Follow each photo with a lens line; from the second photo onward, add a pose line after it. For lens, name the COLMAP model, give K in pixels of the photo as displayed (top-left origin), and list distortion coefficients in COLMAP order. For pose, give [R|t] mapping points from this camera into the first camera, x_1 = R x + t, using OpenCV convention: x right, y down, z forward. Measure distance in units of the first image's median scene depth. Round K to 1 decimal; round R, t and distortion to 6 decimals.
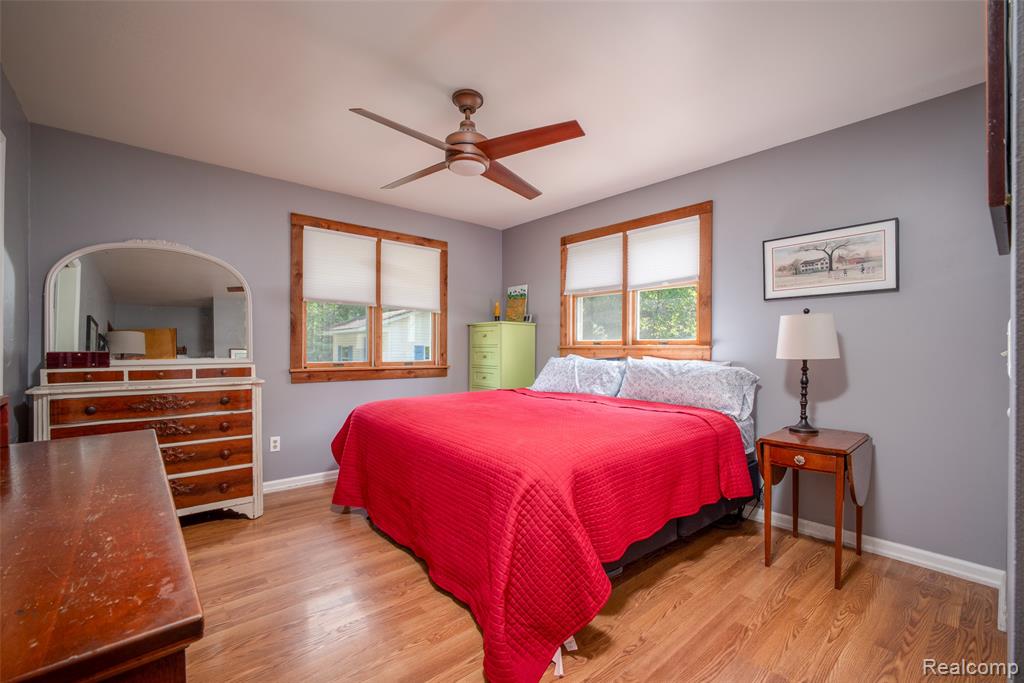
lens RADIAL K [[430.1, 0, 509.0], [0, 430.1, 344.2], [0, 0, 1]] dist [-0.031668, 0.012322]
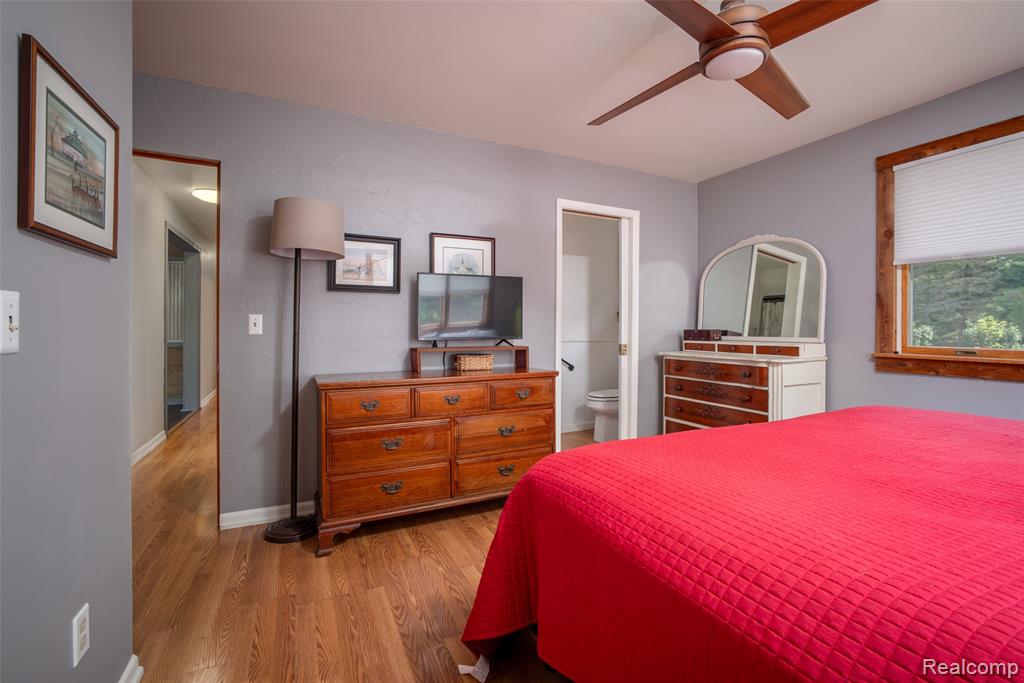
lens RADIAL K [[430.1, 0, 509.0], [0, 430.1, 344.2], [0, 0, 1]] dist [-0.031668, 0.012322]
pose [[-0.232880, 0.036957, -0.971803, 0.523566], [0.006401, 0.999314, 0.036469, 0.008773], [0.972484, 0.002272, -0.232957, 0.630263]]
